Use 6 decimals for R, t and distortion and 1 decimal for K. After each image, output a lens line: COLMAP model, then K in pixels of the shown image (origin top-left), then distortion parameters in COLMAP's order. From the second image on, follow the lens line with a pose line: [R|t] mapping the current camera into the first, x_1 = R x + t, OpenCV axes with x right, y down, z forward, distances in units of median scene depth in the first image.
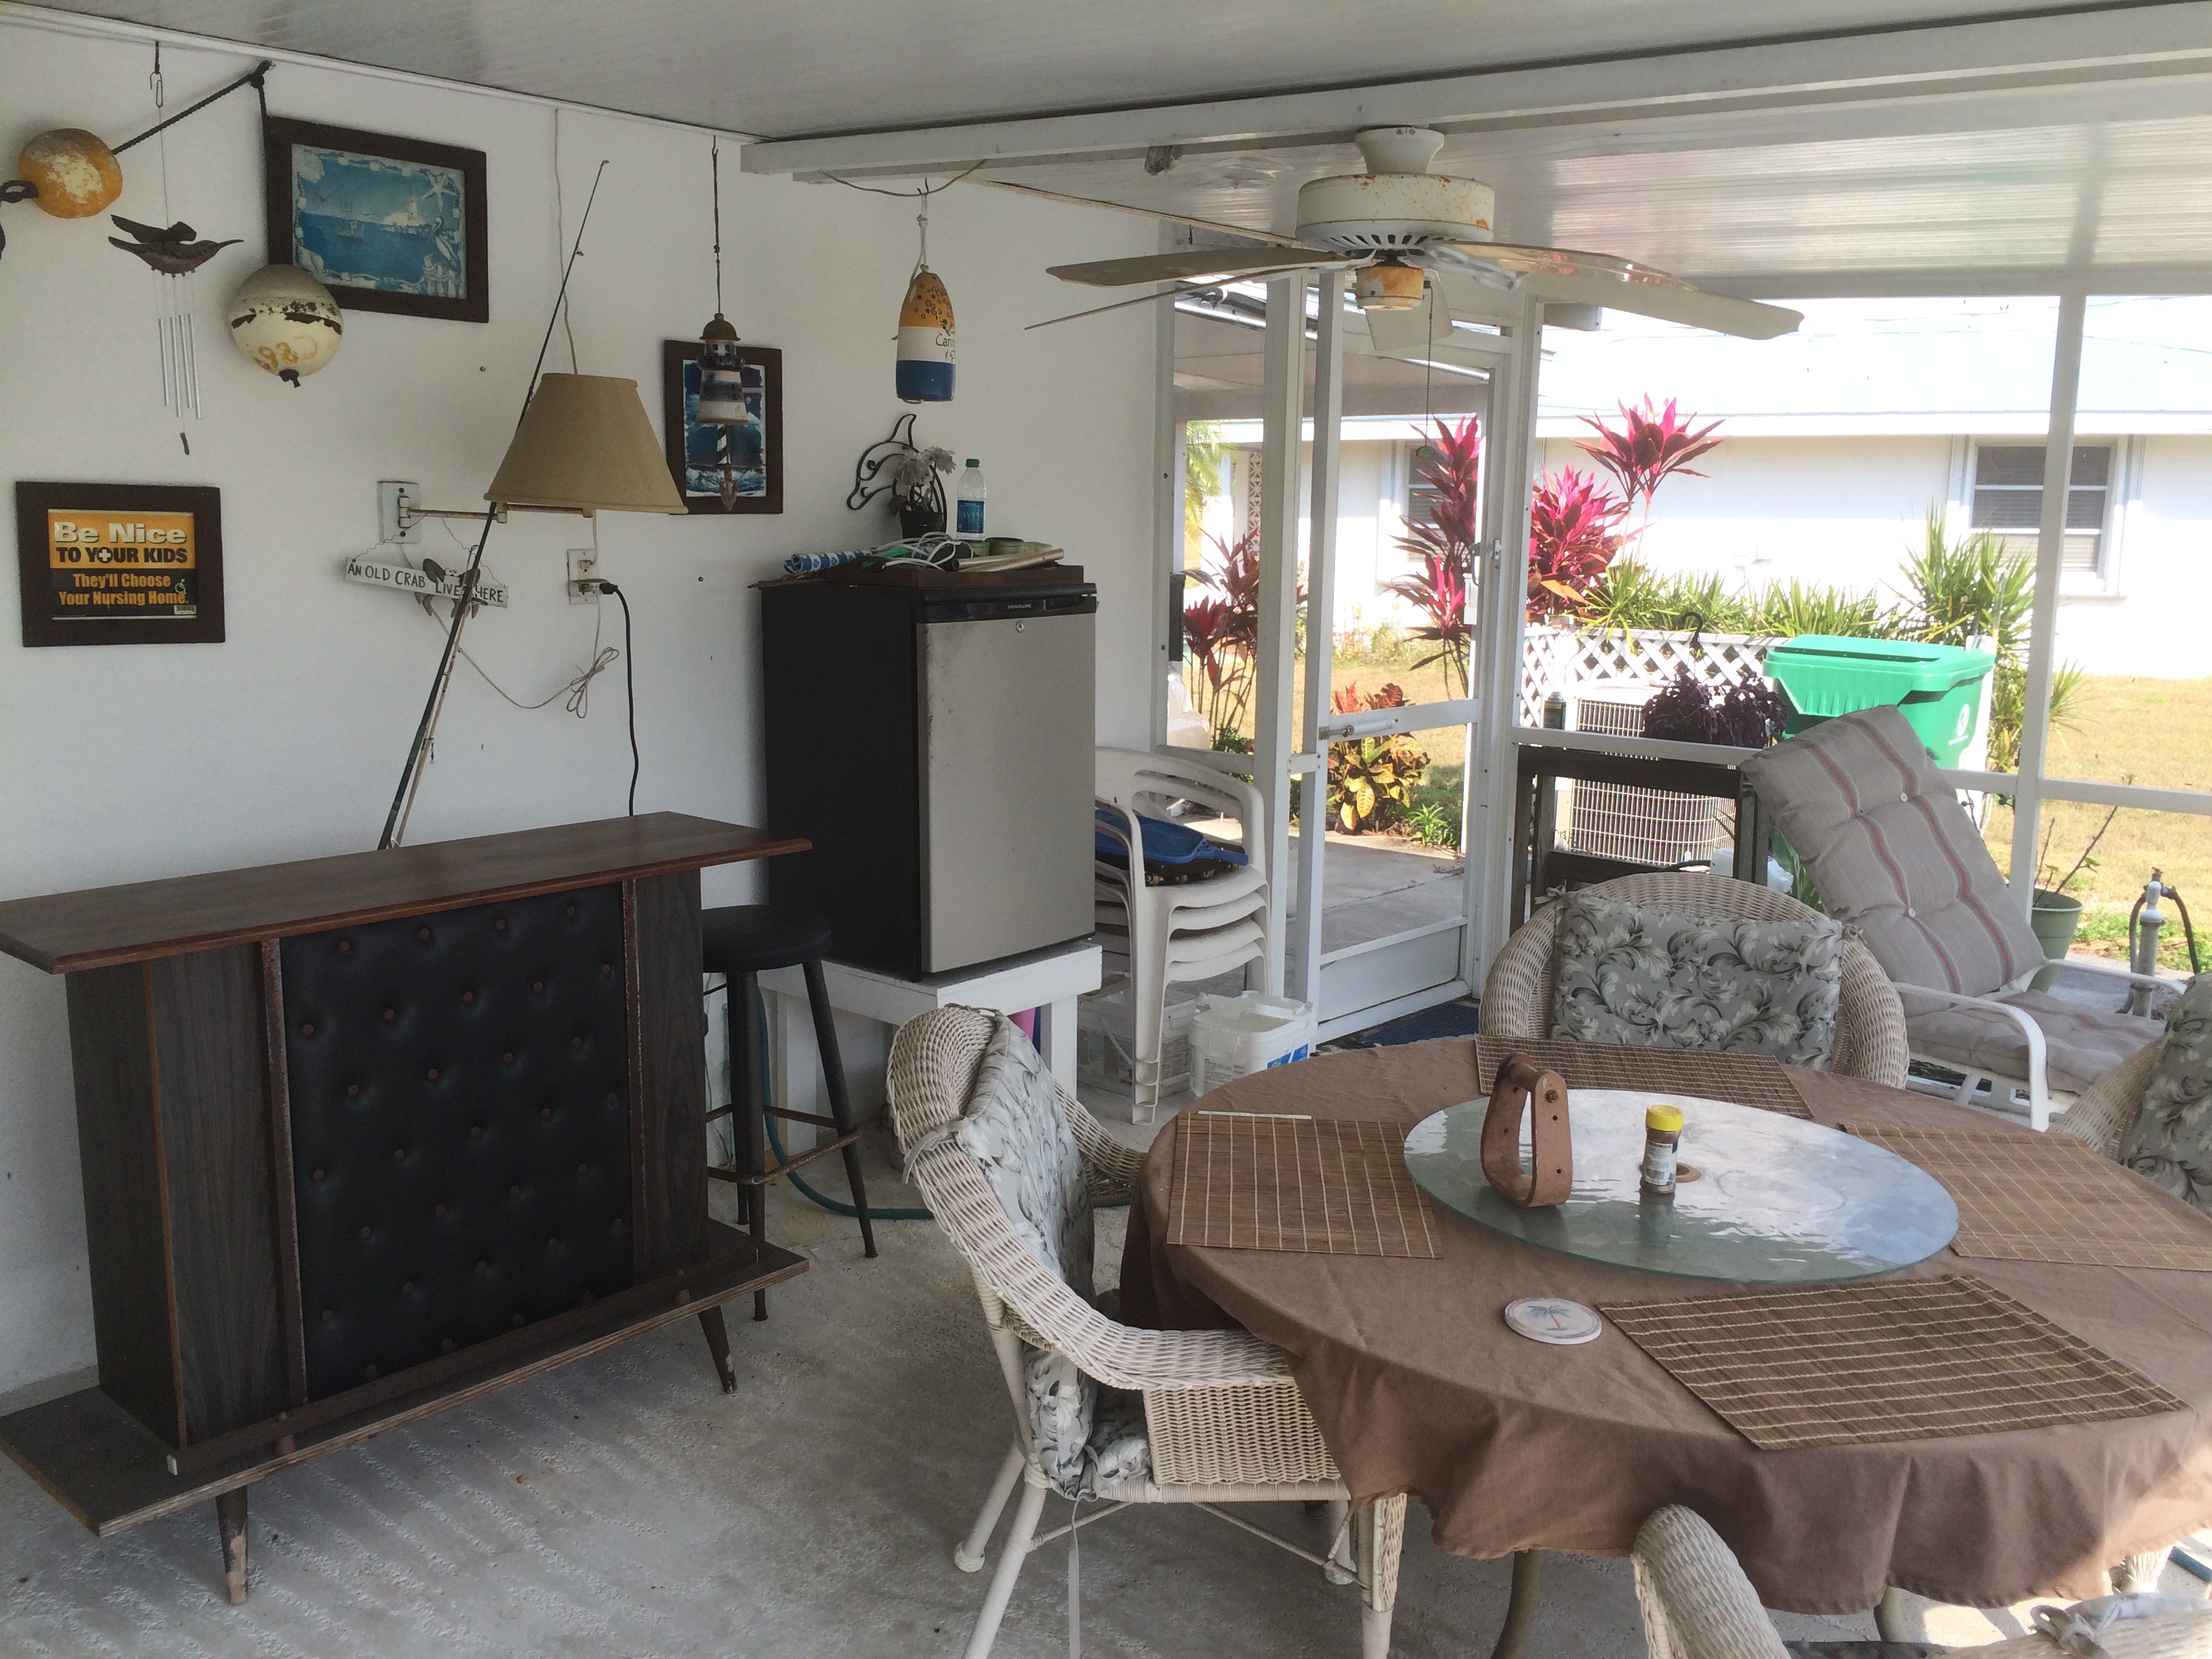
lens RADIAL K [[1908.1, 0, 1112.1], [0, 1908.1, 822.8], [0, 0, 1]] dist [0.041468, -0.022017]
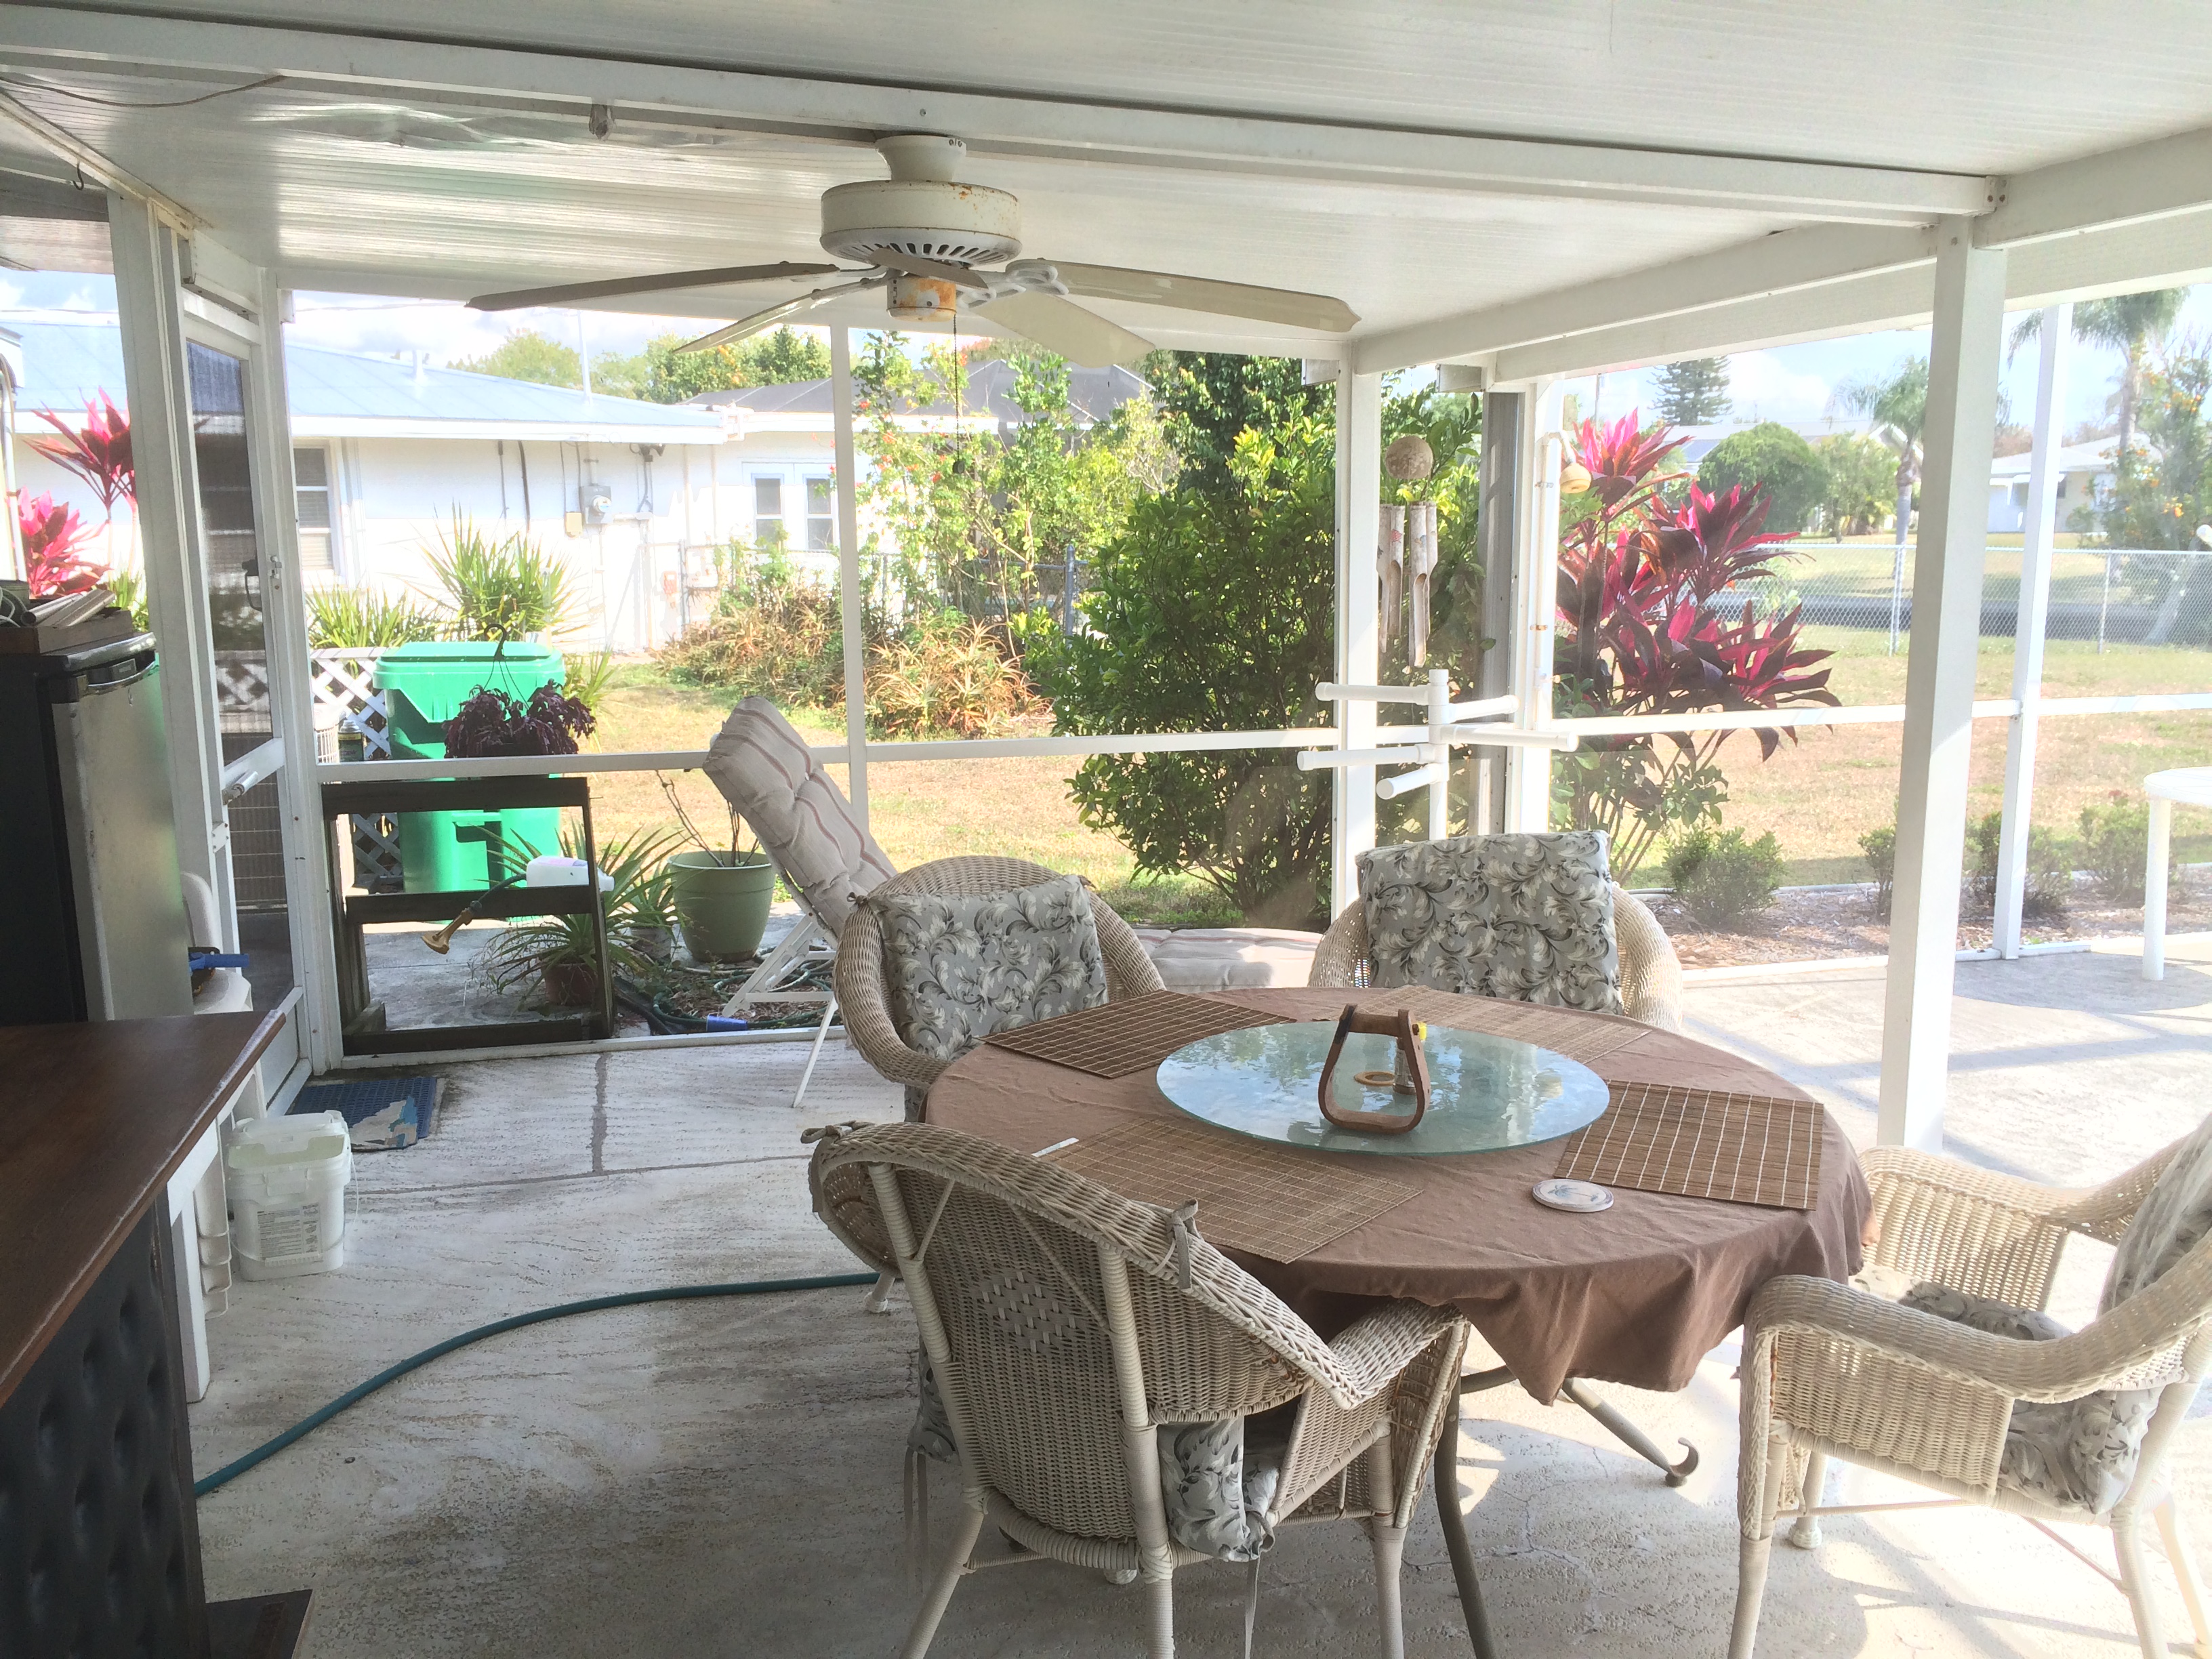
lens RADIAL K [[1908.1, 0, 1110.9], [0, 1908.1, 830.3], [0, 0, 1]] dist [0.041468, -0.022017]
pose [[0.571113, -0.157619, 0.805597, -0.519232], [0.153457, 0.984591, 0.083850, -0.066226], [-0.806400, 0.075737, 0.586501, 0.307631]]
